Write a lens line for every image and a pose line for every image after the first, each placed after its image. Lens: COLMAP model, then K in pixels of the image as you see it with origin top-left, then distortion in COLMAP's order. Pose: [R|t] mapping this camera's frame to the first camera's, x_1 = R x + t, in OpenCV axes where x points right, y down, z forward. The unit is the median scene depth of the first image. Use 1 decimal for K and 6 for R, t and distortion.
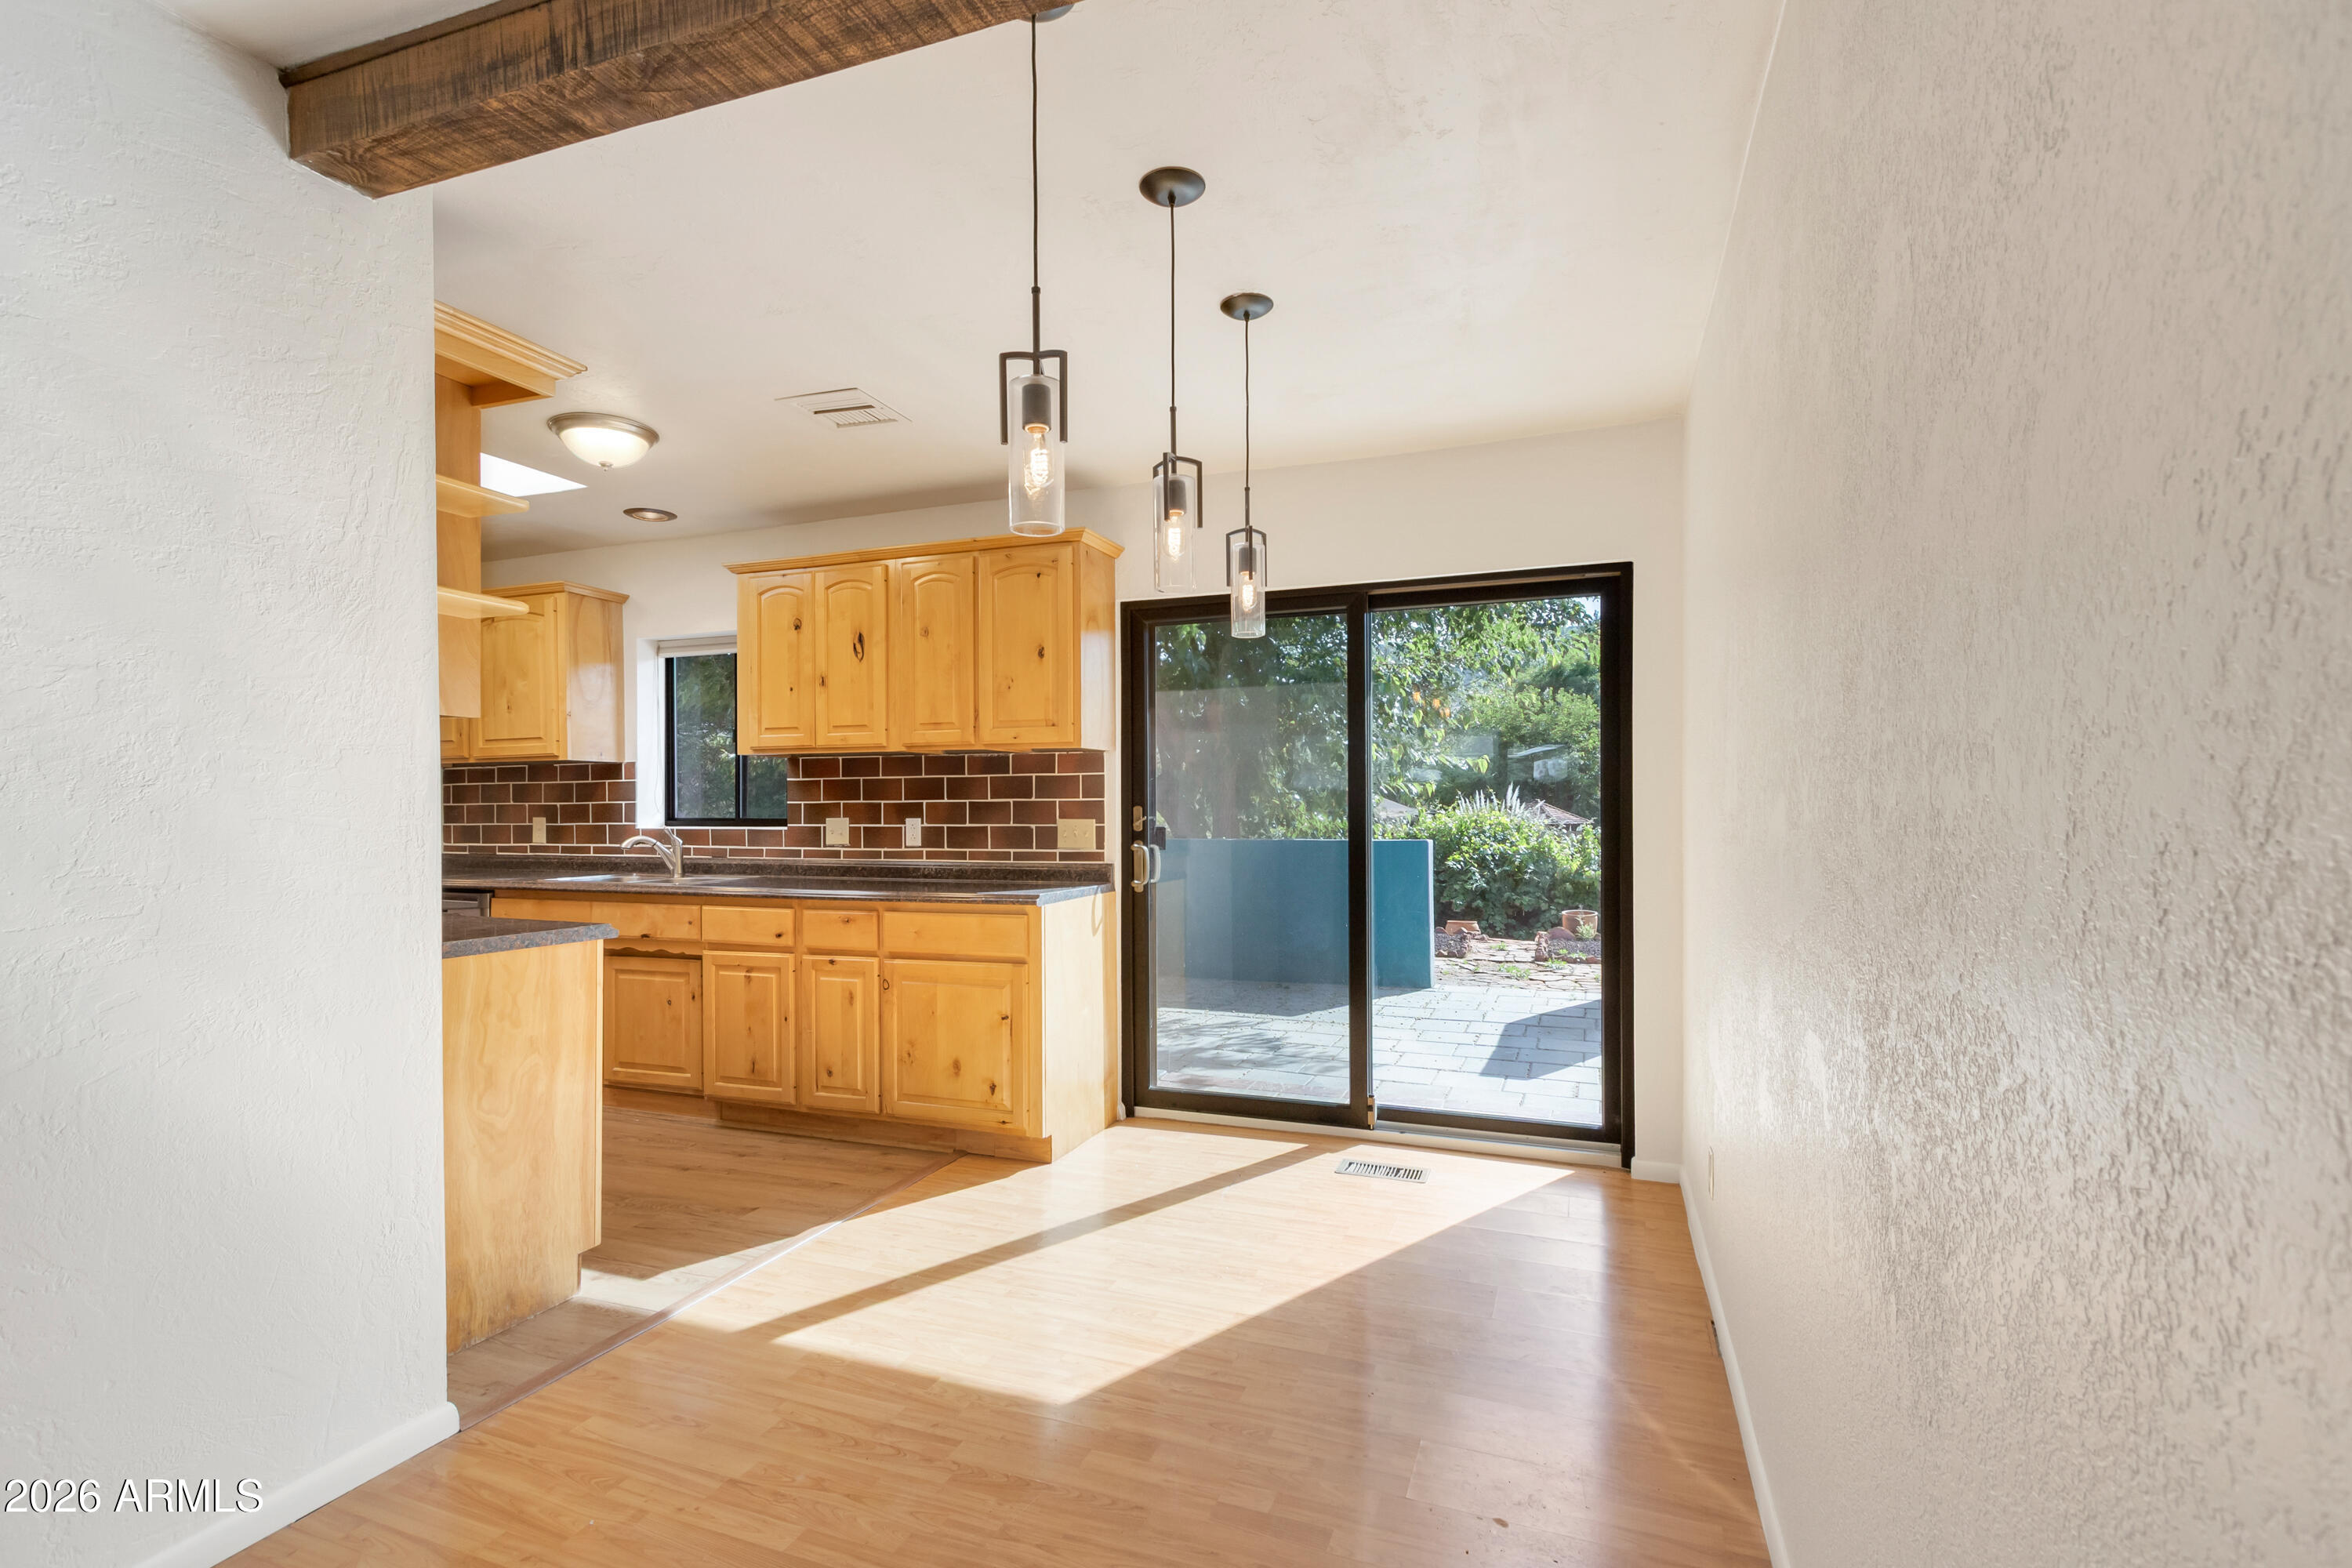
lens RADIAL K [[1088.1, 0, 1149.5], [0, 1088.1, 825.6], [0, 0, 1]] dist [0.007992, -0.002340]
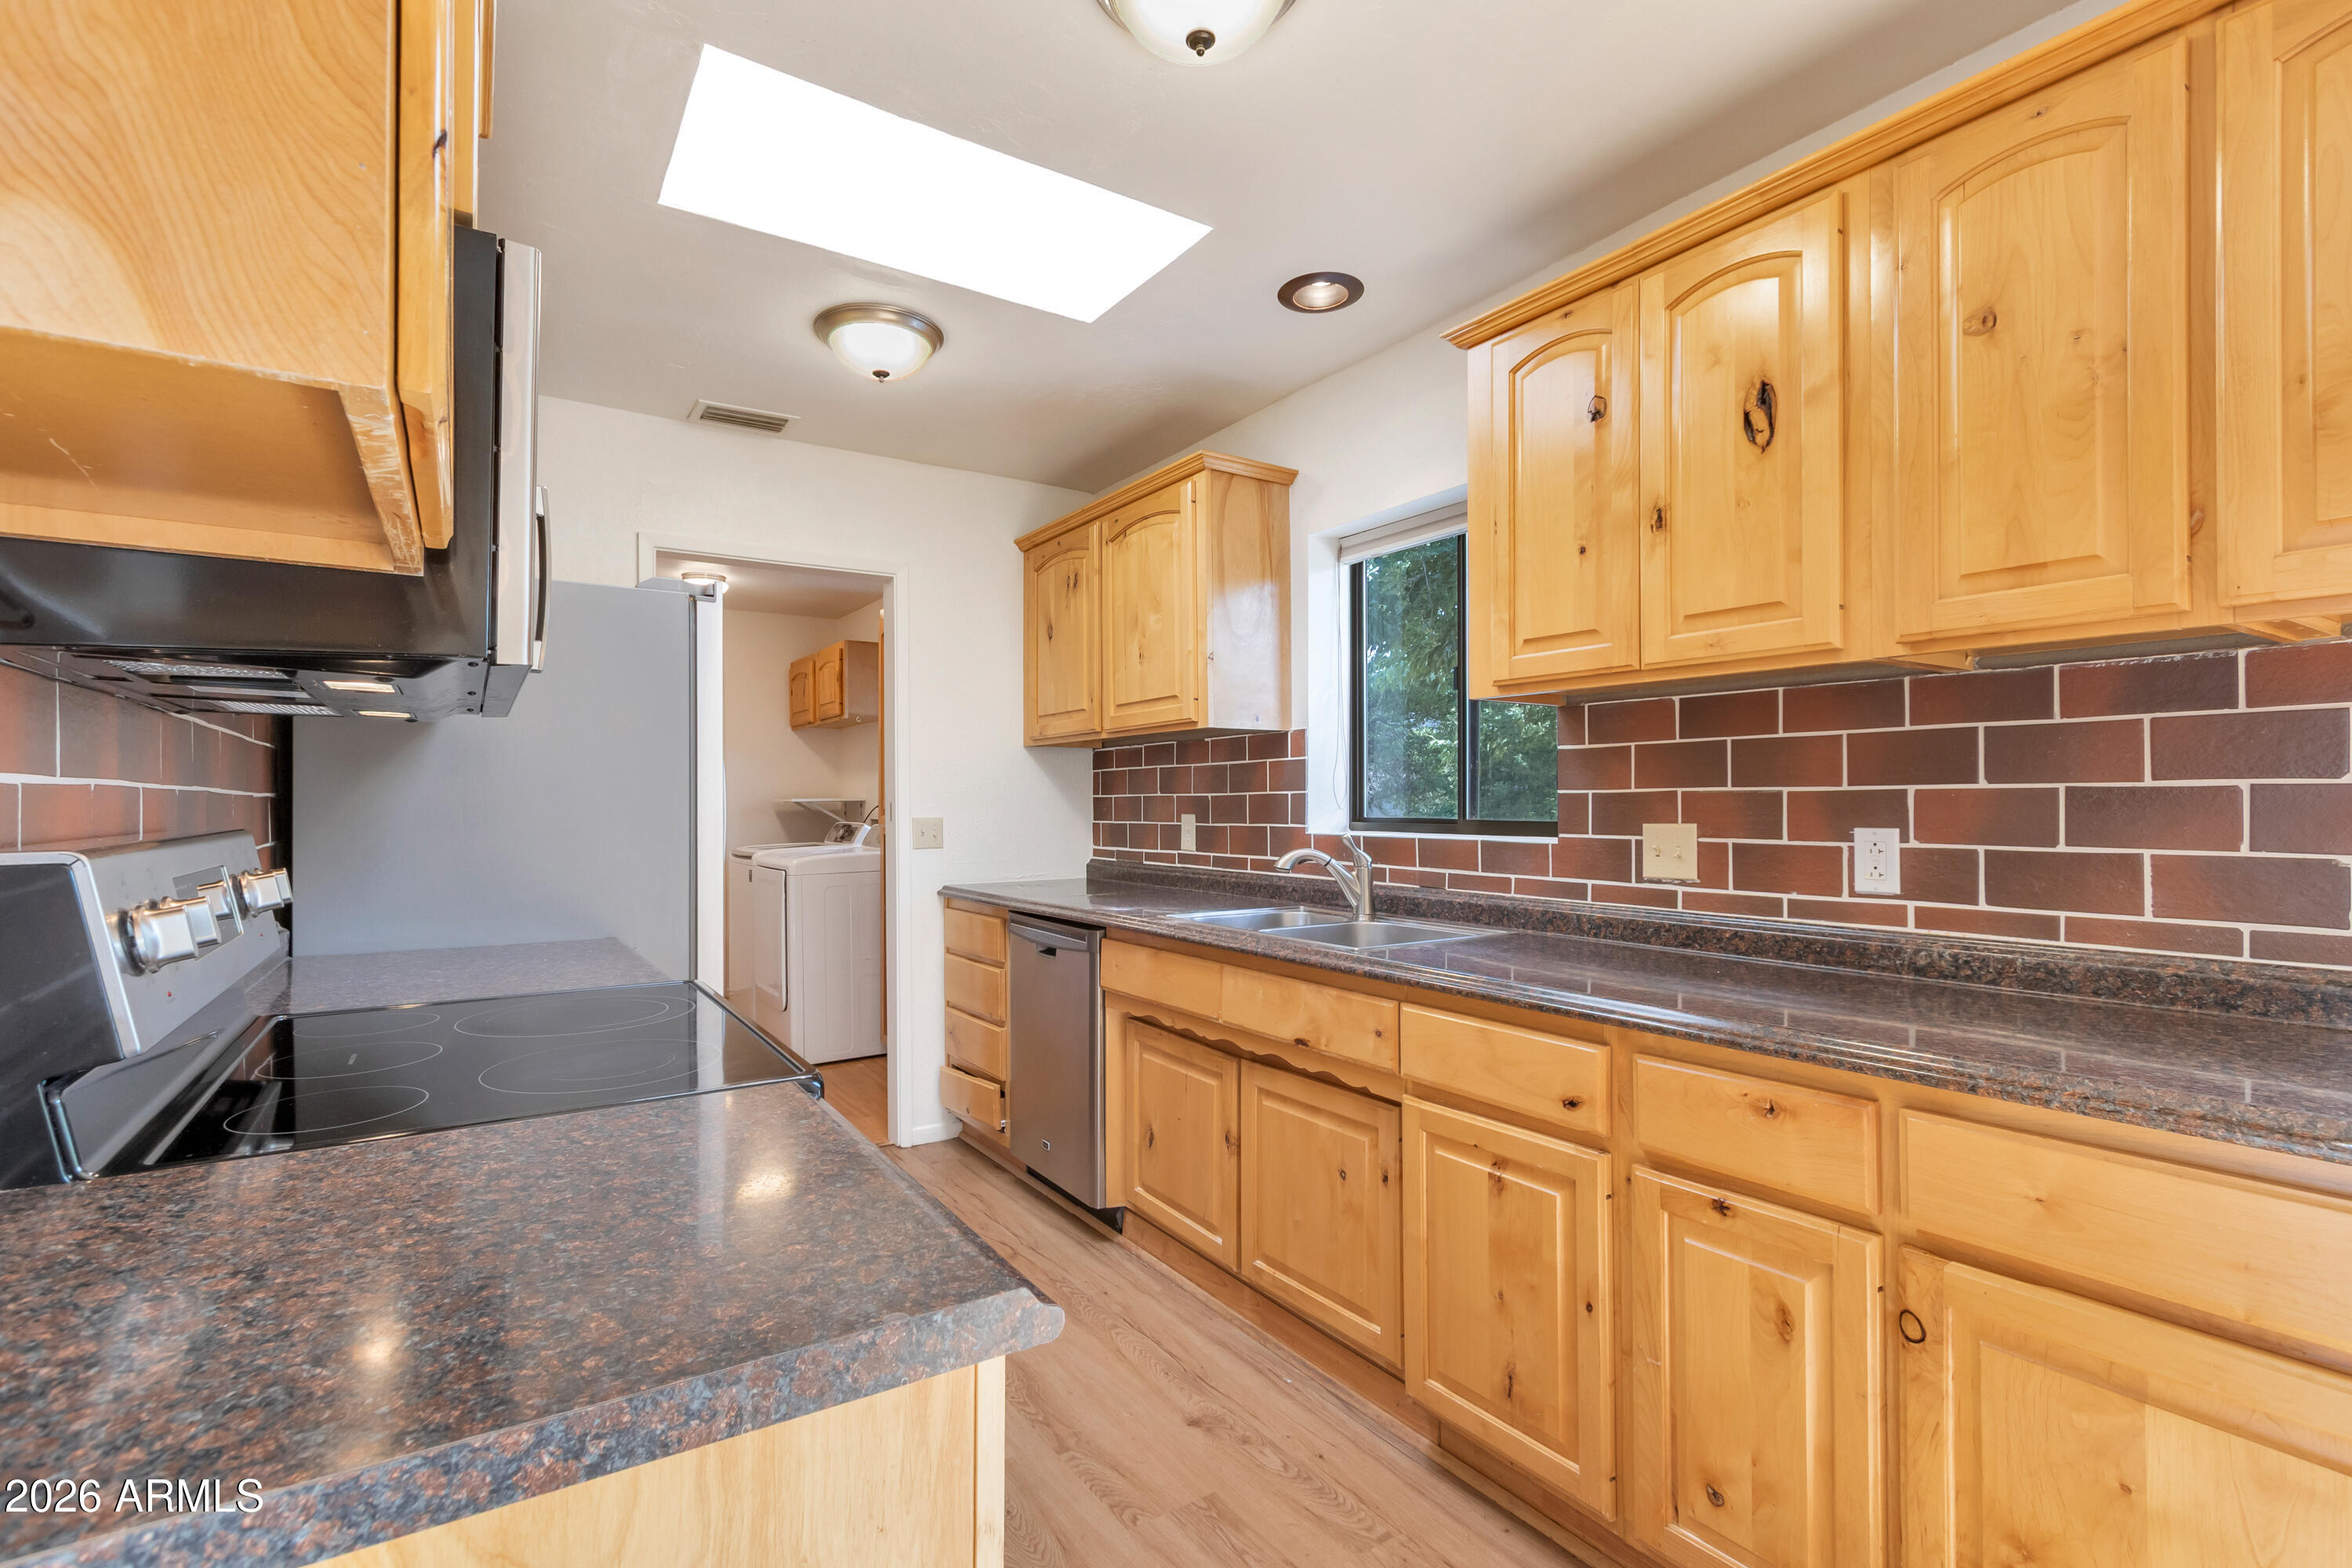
lens RADIAL K [[1088.1, 0, 1160.4], [0, 1088.1, 782.4], [0, 0, 1]] dist [0.007992, -0.002340]
pose [[0.818244, -0.007881, -0.574817, -0.213061], [-0.010989, 0.999509, -0.029346, -0.009391], [0.574766, 0.030329, 0.817756, 0.524270]]
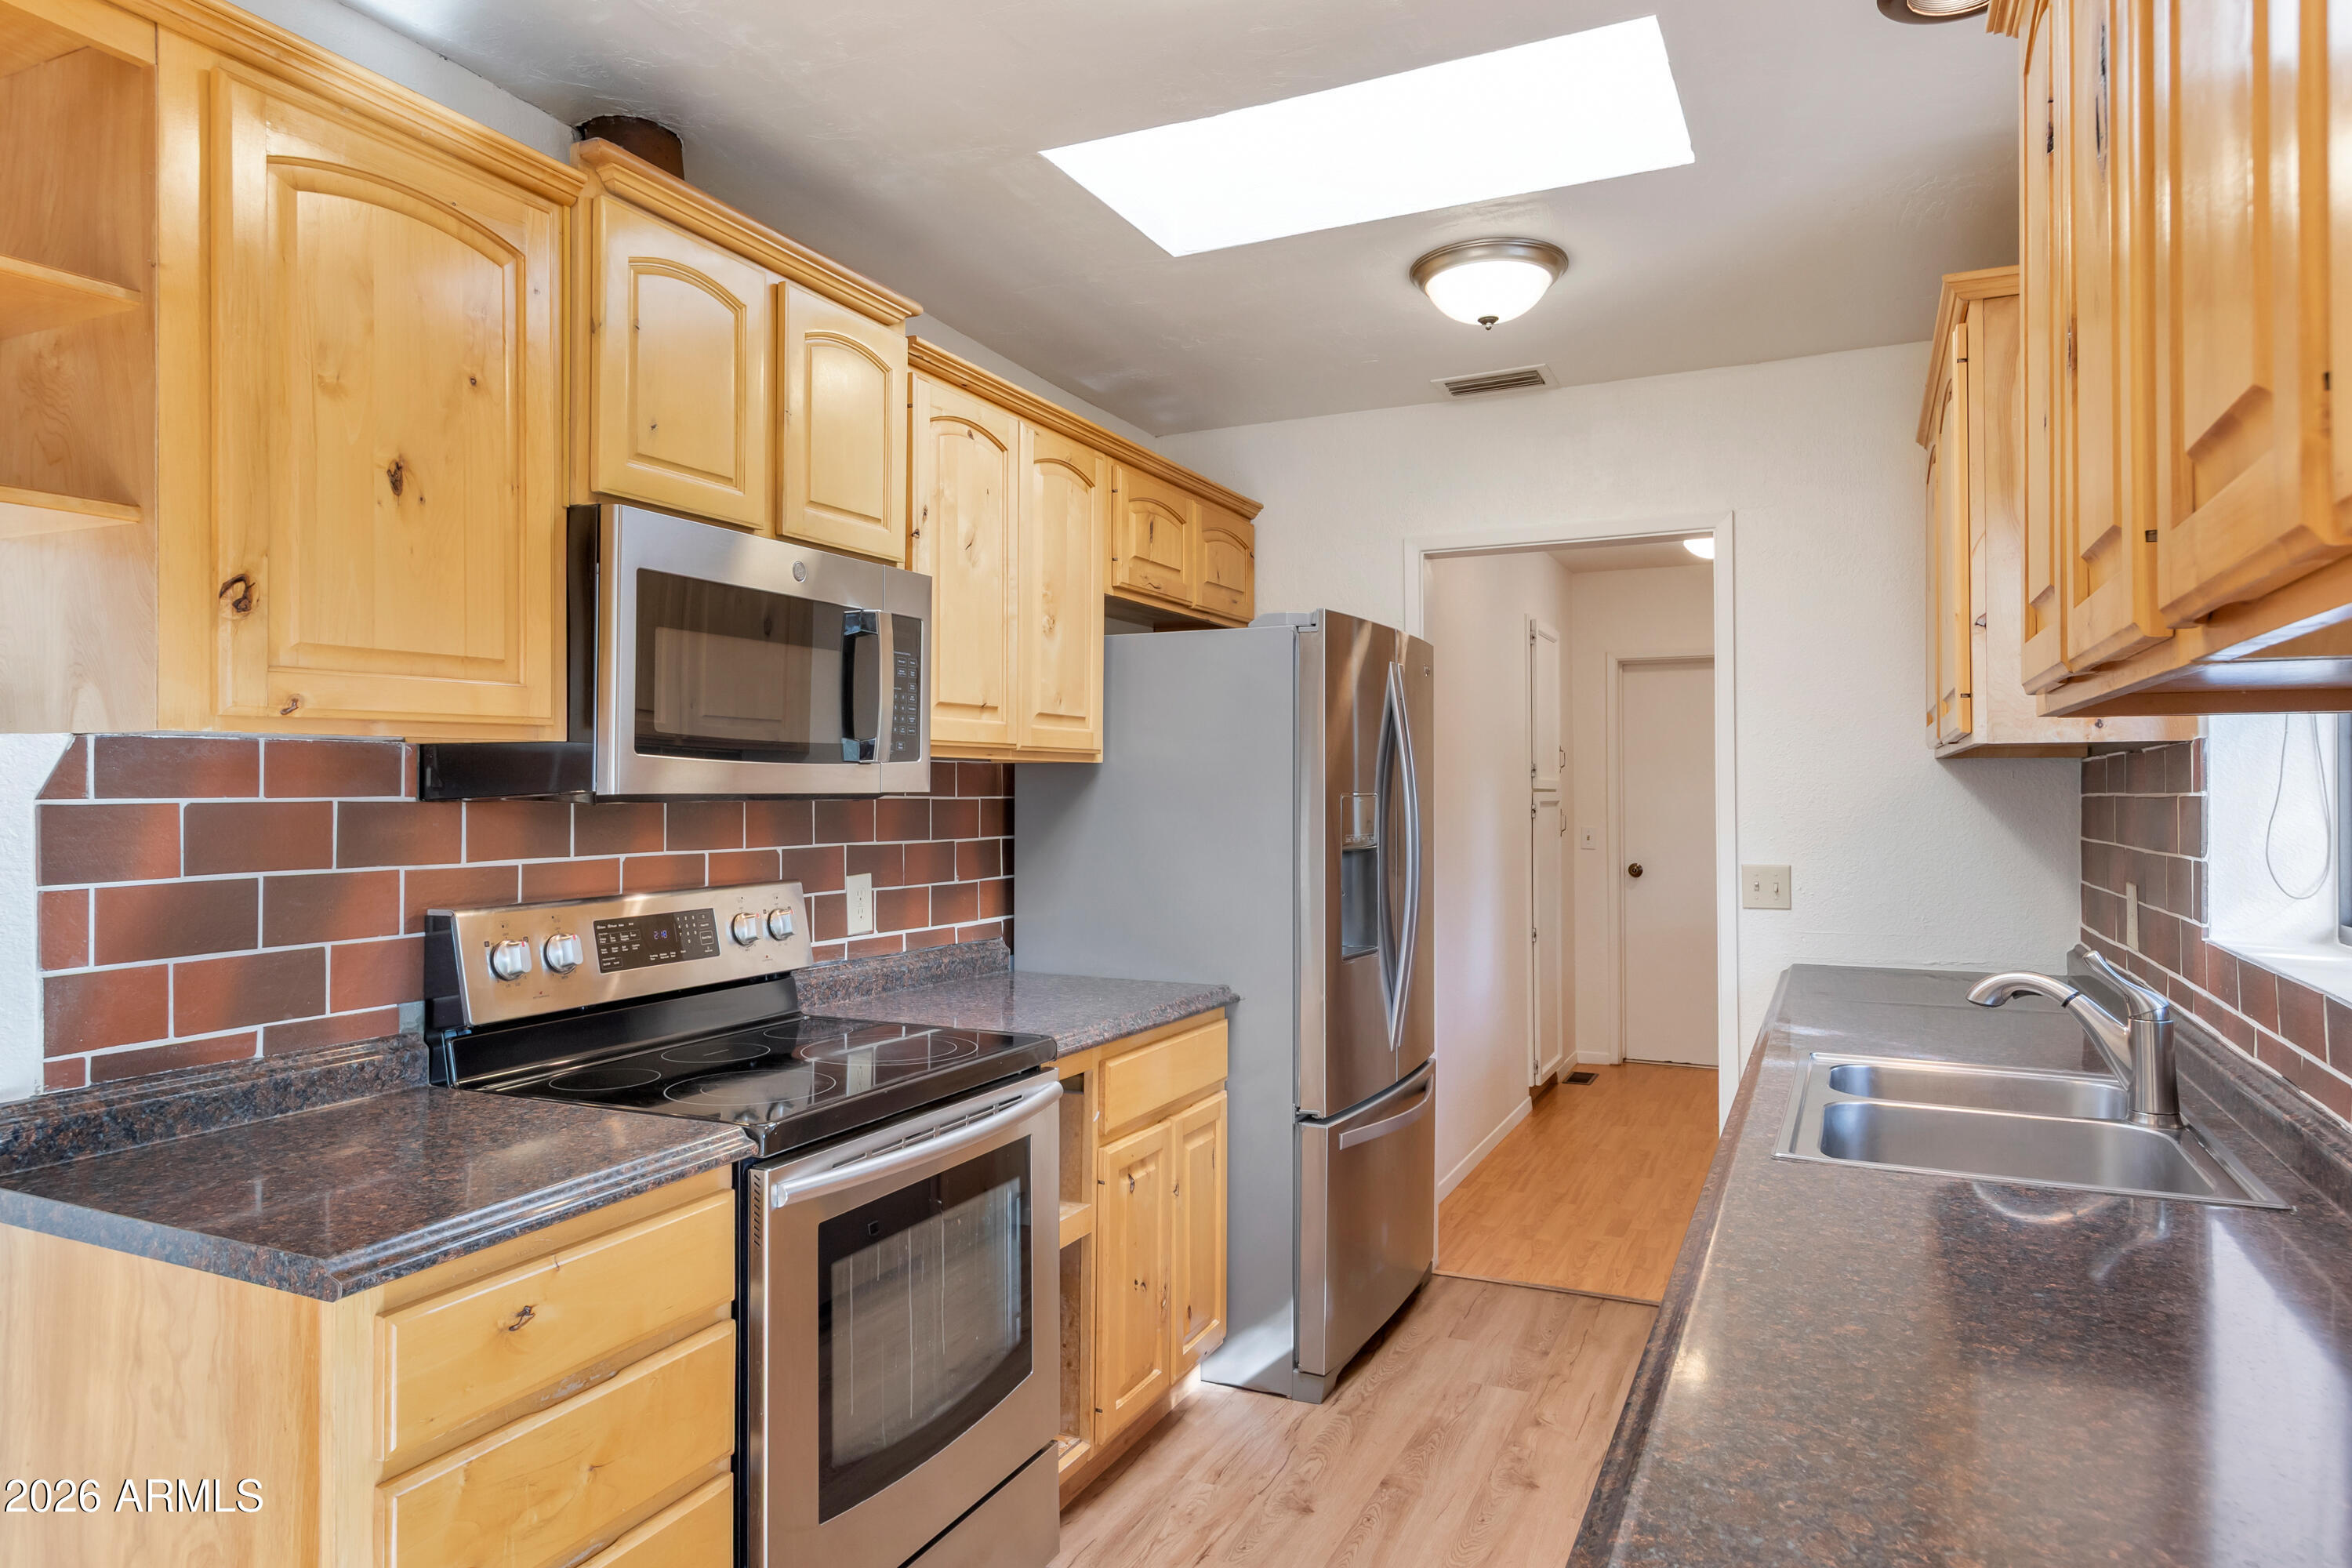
lens RADIAL K [[1472.3, 0, 1163.2], [0, 1472.3, 769.7], [0, 0, 1]] dist [0.002659, -0.002677]
pose [[-0.064982, -0.005691, -0.997870, -0.014044], [-0.016683, 0.999850, -0.004616, -0.048796], [0.997747, 0.016348, -0.065068, 0.840239]]
